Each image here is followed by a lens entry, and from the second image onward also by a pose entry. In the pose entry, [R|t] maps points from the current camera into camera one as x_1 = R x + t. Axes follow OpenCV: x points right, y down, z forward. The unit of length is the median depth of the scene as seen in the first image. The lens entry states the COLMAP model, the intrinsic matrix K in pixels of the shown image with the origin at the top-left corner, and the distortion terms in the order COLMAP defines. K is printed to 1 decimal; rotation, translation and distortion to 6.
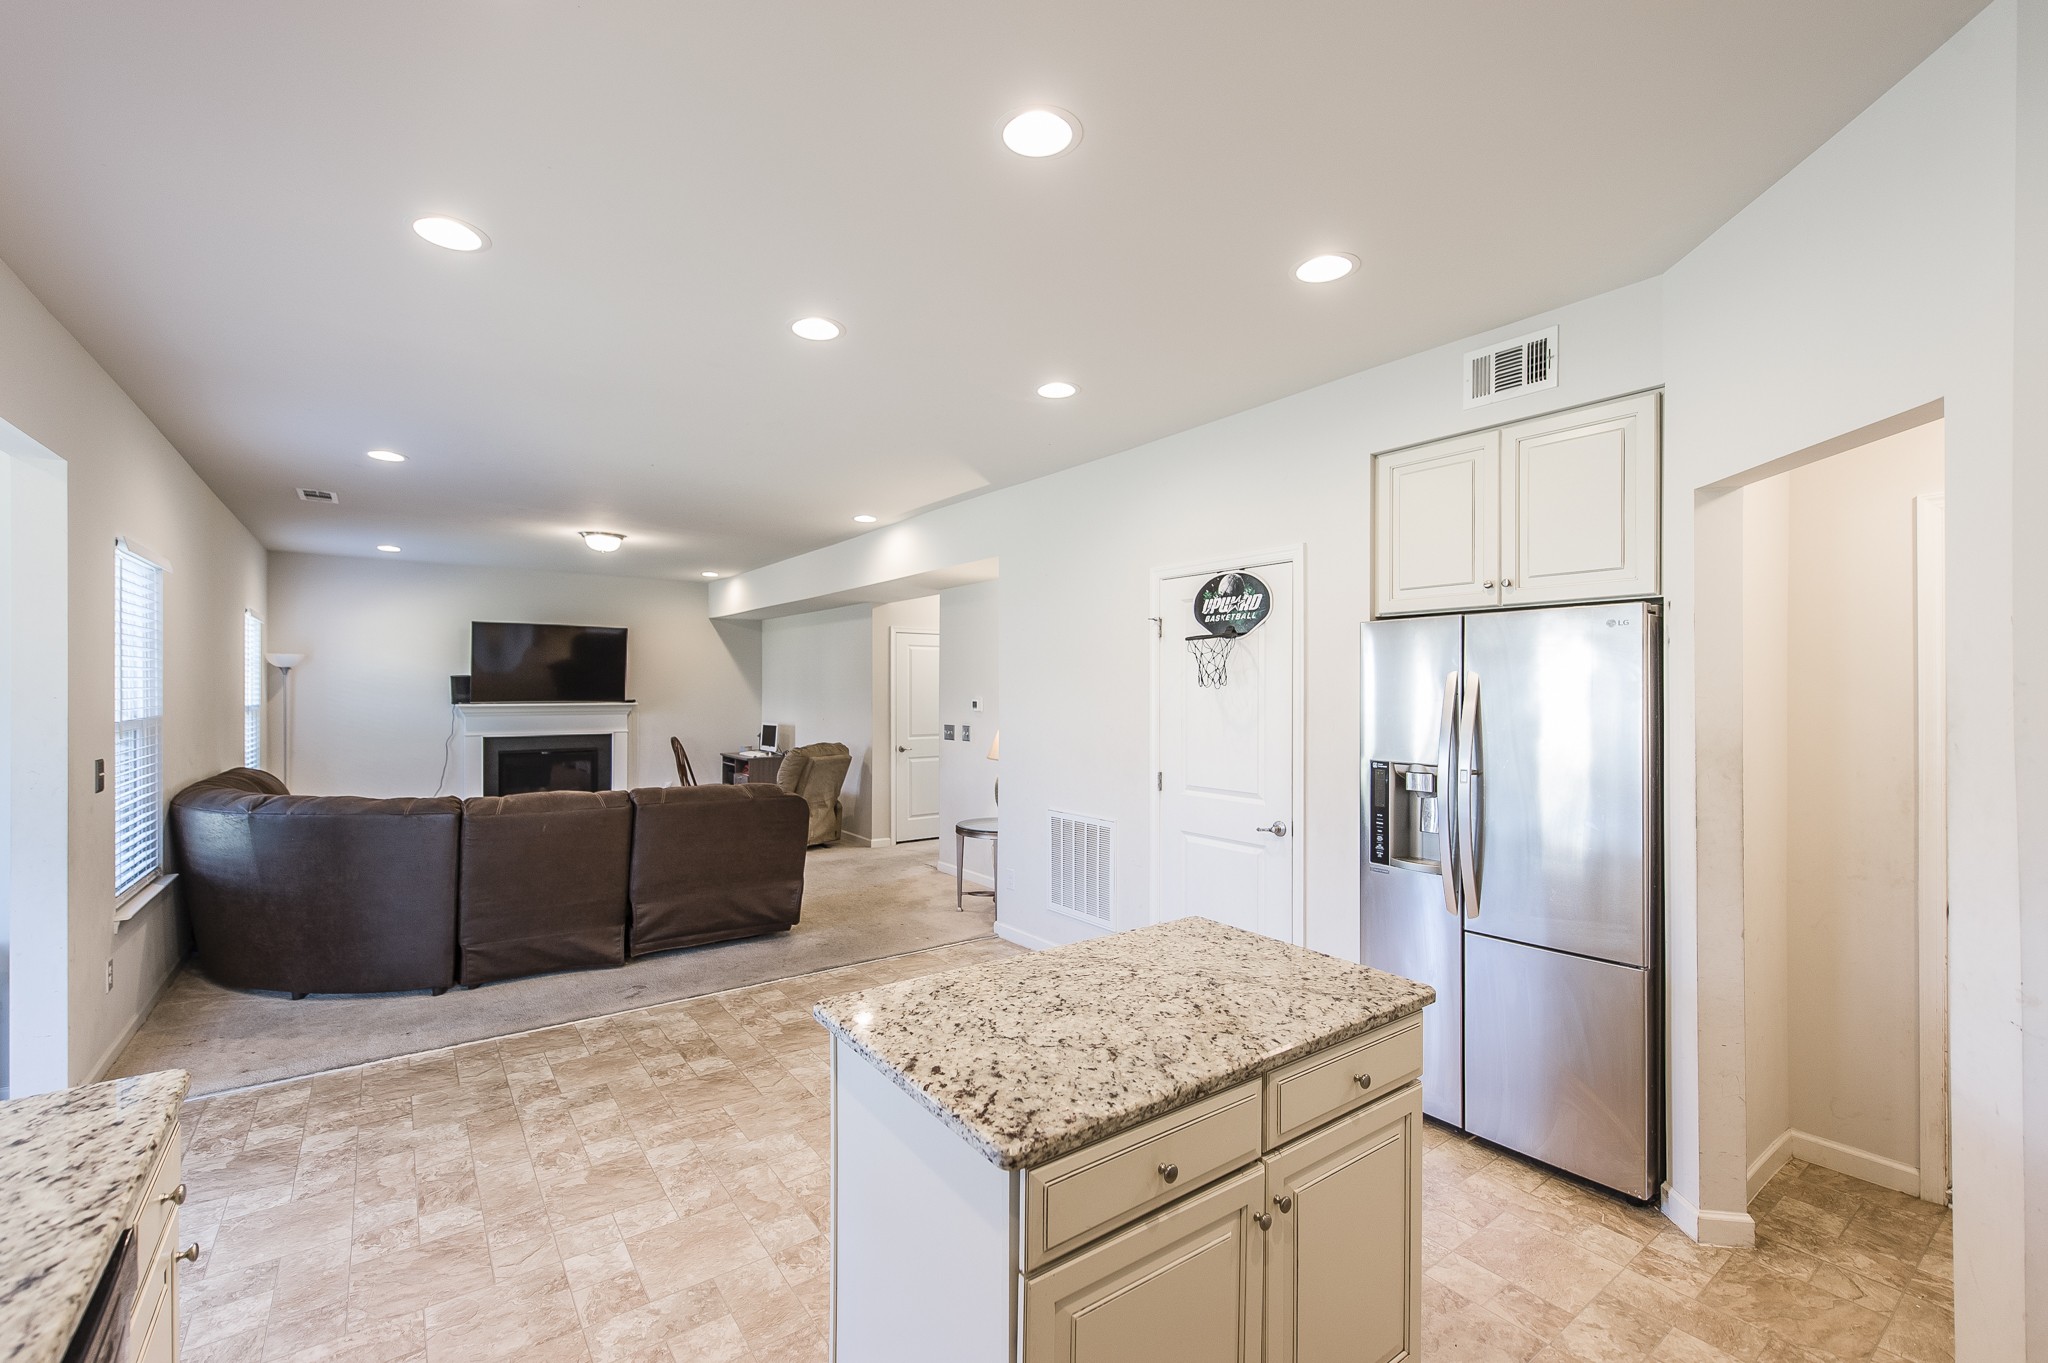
lens RADIAL K [[863.1, 0, 1019.3], [0, 863.1, 696.8], [0, 0, 1]] dist [0.008135, -0.002846]
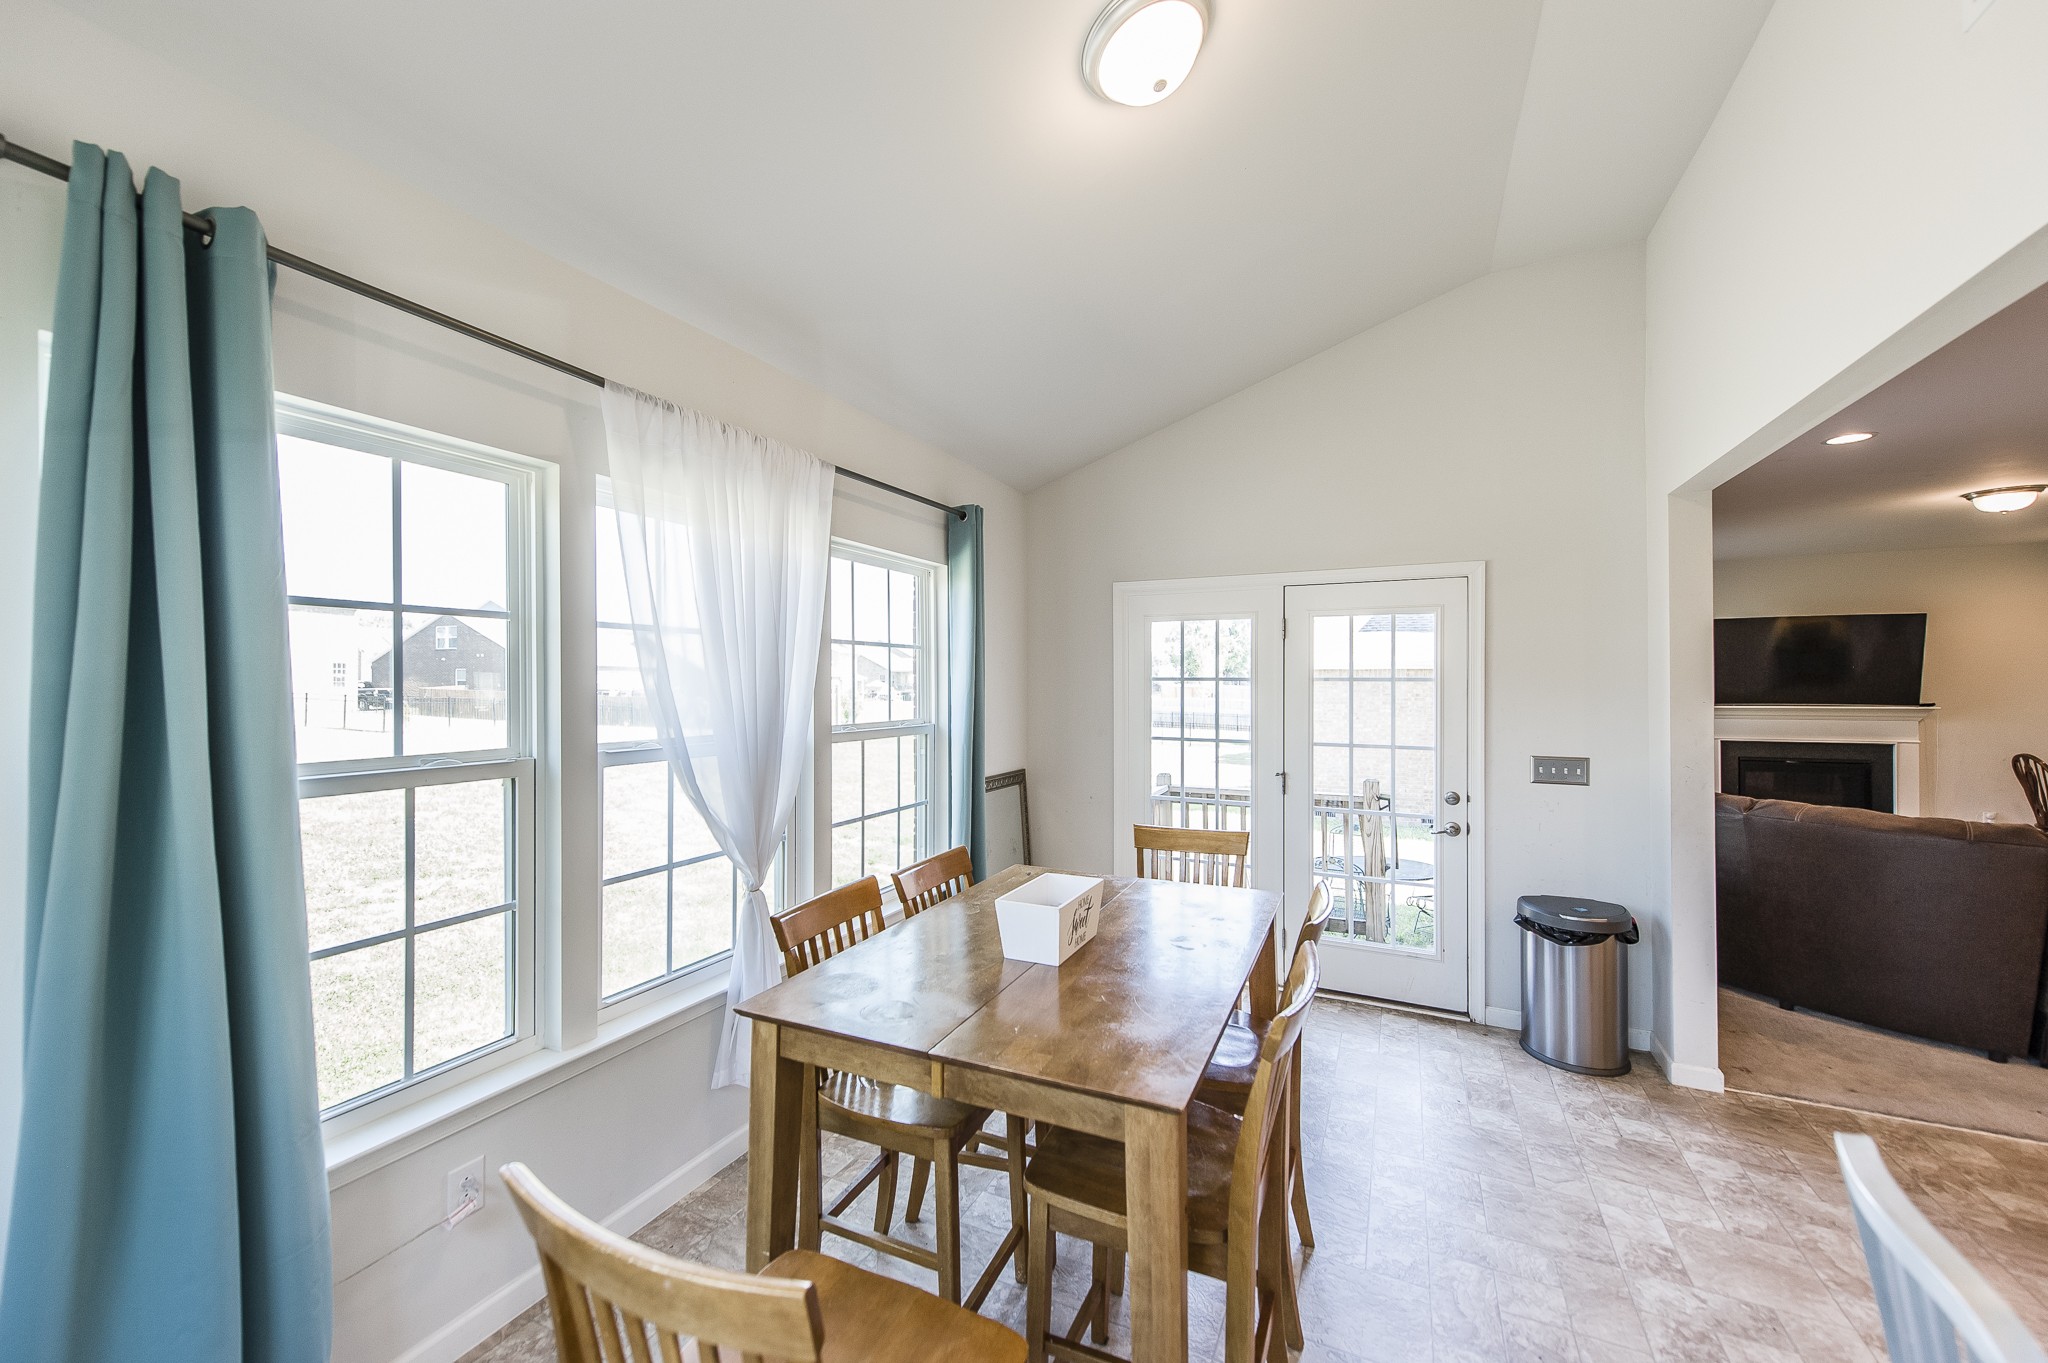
lens RADIAL K [[795.4, 0, 1012.4], [0, 795.4, 690.9], [0, 0, 1]] dist [0.000430, 0.000478]
pose [[0.454816, 0.003312, -0.890579, -0.323488], [-0.006937, 0.999976, 0.000176, -0.003763], [0.890558, 0.006098, 0.454828, -0.144596]]
